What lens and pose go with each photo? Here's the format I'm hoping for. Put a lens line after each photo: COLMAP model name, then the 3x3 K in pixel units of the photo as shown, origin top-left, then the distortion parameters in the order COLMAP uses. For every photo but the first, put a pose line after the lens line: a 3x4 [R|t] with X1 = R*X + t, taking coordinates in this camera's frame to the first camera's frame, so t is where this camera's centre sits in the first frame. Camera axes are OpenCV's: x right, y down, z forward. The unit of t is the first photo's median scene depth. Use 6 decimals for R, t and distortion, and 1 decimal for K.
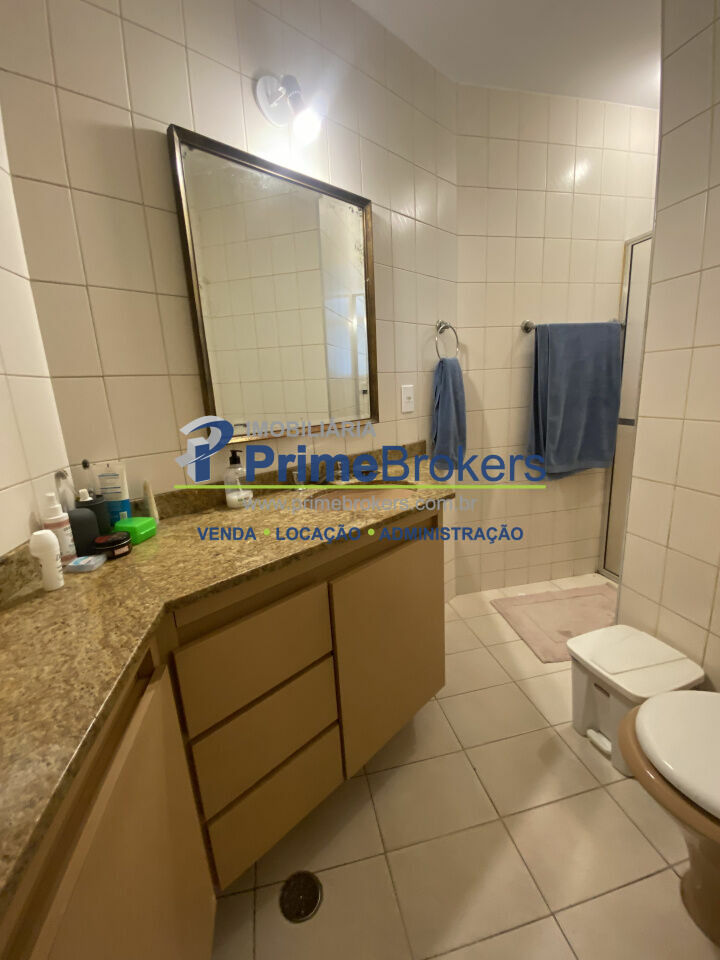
lens RADIAL K [[397.8, 0, 360.0], [0, 397.8, 480.0], [0, 0, 1]] dist [-0.014580, -0.000151]
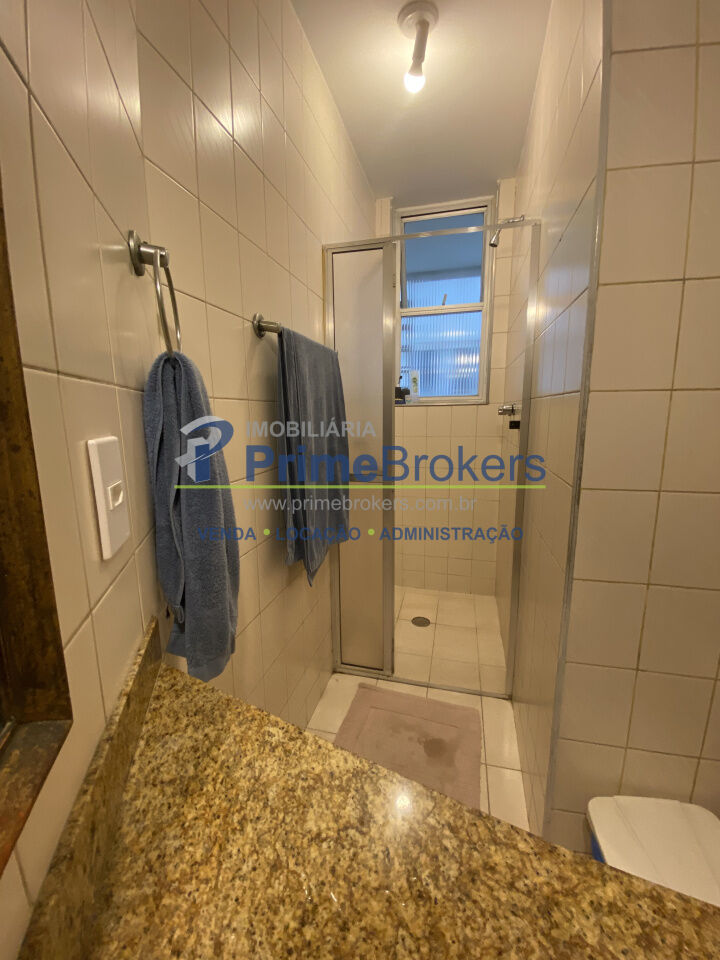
lens RADIAL K [[397.8, 0, 360.0], [0, 397.8, 480.0], [0, 0, 1]] dist [-0.014580, -0.000151]
pose [[0.455695, -0.102146, 0.884256, -0.025215], [0.182320, 0.983044, 0.019601, -0.251976], [-0.871264, 0.152286, 0.466591, 1.007296]]
